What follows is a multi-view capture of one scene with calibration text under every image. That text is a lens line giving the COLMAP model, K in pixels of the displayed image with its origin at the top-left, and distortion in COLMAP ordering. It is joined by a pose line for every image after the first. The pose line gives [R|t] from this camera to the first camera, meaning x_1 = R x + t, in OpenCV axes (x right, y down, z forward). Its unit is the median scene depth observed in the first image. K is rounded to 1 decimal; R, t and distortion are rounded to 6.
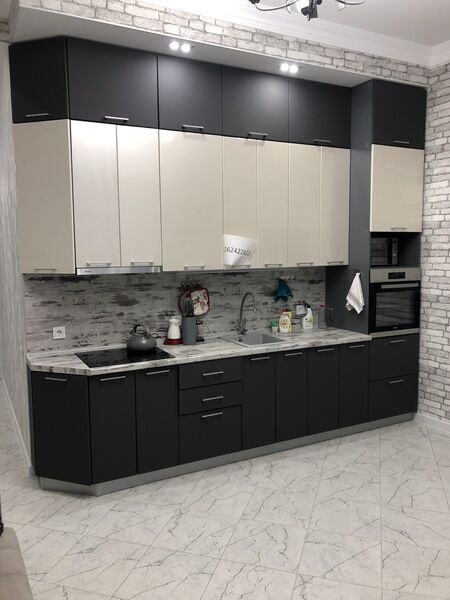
lens RADIAL K [[503.9, 0, 224.9], [0, 503.9, 297.3], [0, 0, 1]] dist [0.031277, -0.026193]
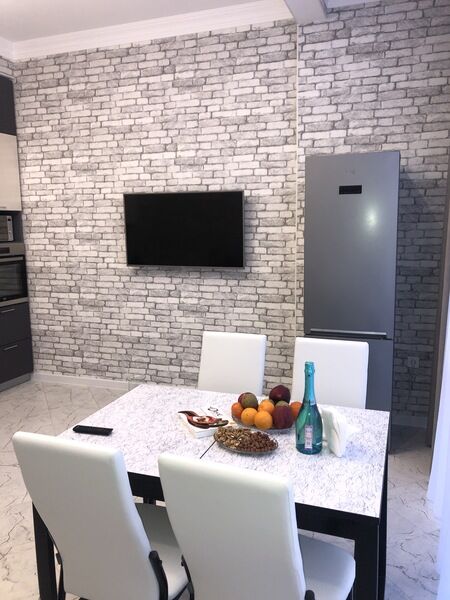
lens RADIAL K [[503.9, 0, 227.7], [0, 503.9, 296.2], [0, 0, 1]] dist [0.031277, -0.026193]
pose [[0.756958, -0.094023, 0.646664, -0.005177], [0.067672, 0.995553, 0.065535, 0.015295], [-0.649950, -0.005846, 0.759954, -0.139722]]
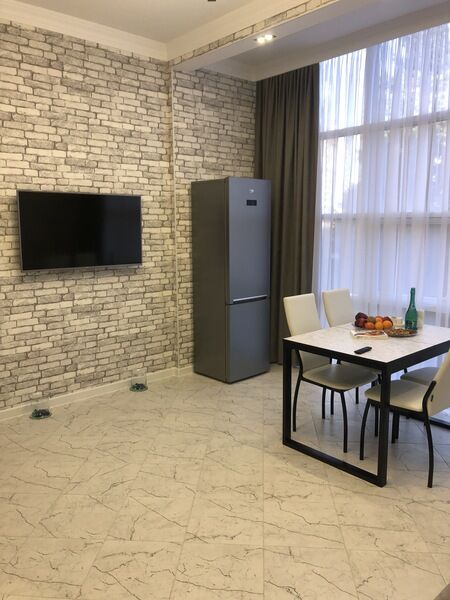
lens RADIAL K [[503.9, 0, 221.3], [0, 503.9, 296.0], [0, 0, 1]] dist [0.031277, -0.026193]
pose [[-0.236835, -0.131164, 0.962655, -0.393779], [0.099448, 0.982368, 0.158316, -0.049779], [-0.966447, 0.133229, -0.219615, 0.536559]]
